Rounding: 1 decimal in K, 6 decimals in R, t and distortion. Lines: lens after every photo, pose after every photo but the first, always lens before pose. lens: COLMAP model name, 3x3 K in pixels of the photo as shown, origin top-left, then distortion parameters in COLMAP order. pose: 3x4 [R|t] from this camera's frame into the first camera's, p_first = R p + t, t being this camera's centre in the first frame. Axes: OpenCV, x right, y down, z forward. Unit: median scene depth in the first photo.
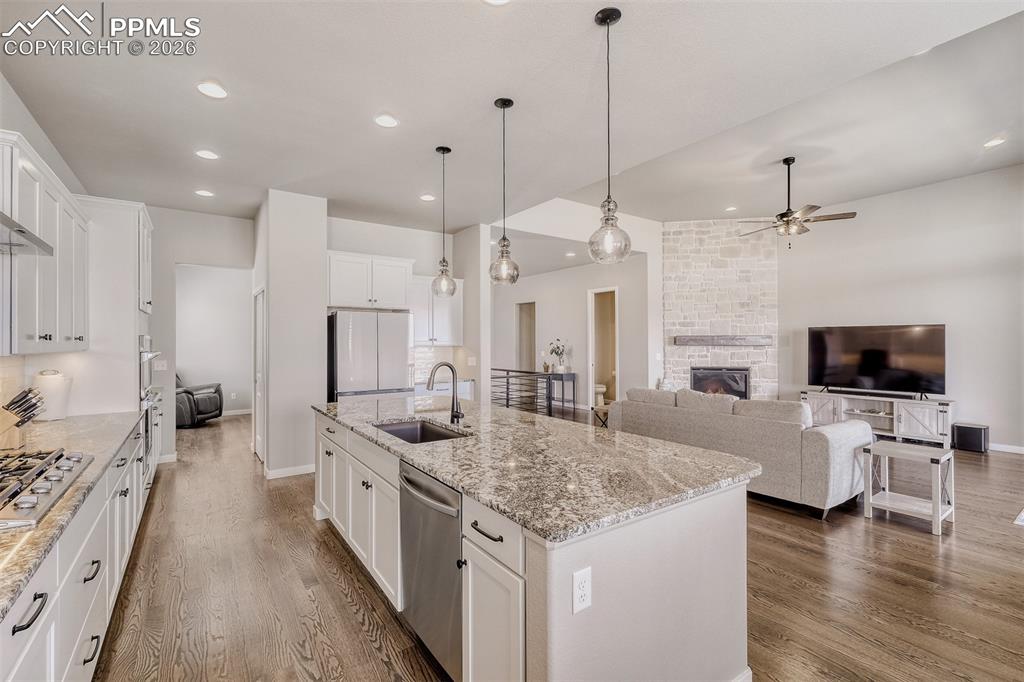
lens RADIAL K [[451.2, 0, 513.9], [0, 451.2, 340.8], [0, 0, 1]] dist [0.003026, 0.000555]
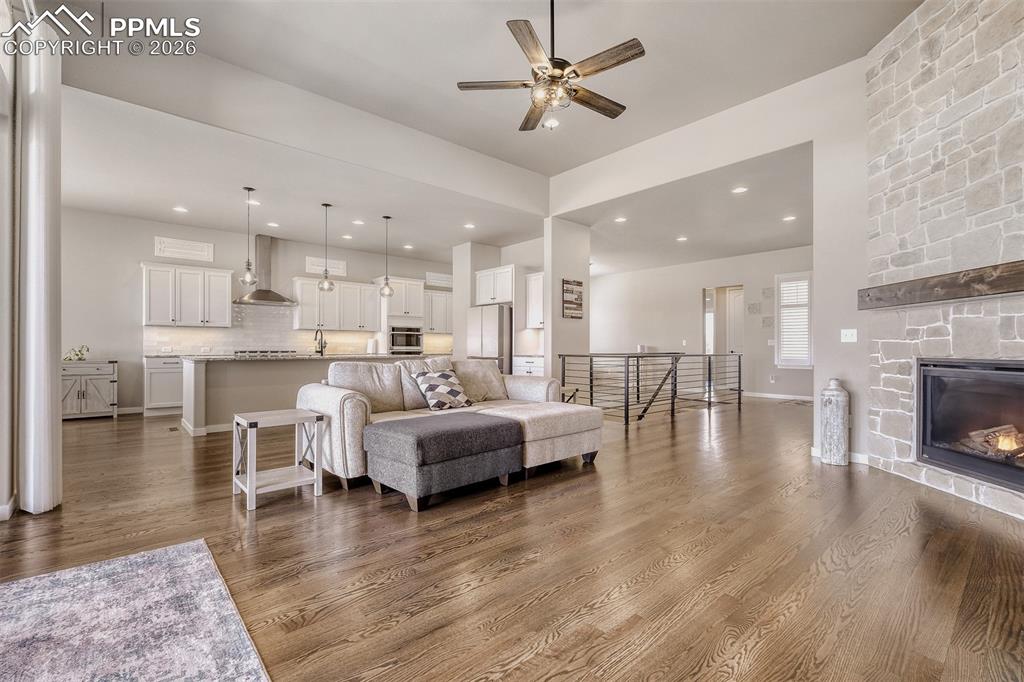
lens RADIAL K [[451.2, 0, 519.0], [0, 451.2, 345.8], [0, 0, 1]] dist [0.003026, 0.000555]
pose [[0.105696, 0.000473, -0.994398, 0.790823], [0.001781, 0.999998, 0.000665, 0.046713], [0.994397, -0.001842, 0.105695, 0.598593]]
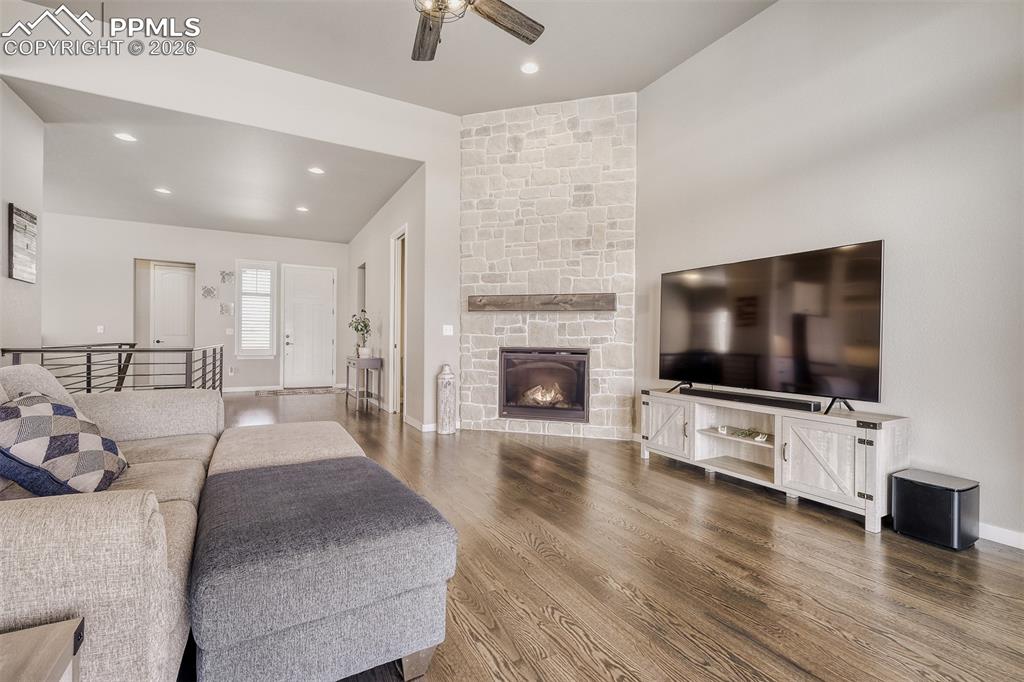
lens RADIAL K [[451.2, 0, 515.8], [0, 451.2, 339.1], [0, 0, 1]] dist [0.003026, 0.000555]
pose [[0.992078, 0.013415, -0.124906, 0.501403], [-0.013326, 0.999910, 0.001547, 0.046562], [0.124915, 0.000130, 0.992167, 0.397720]]
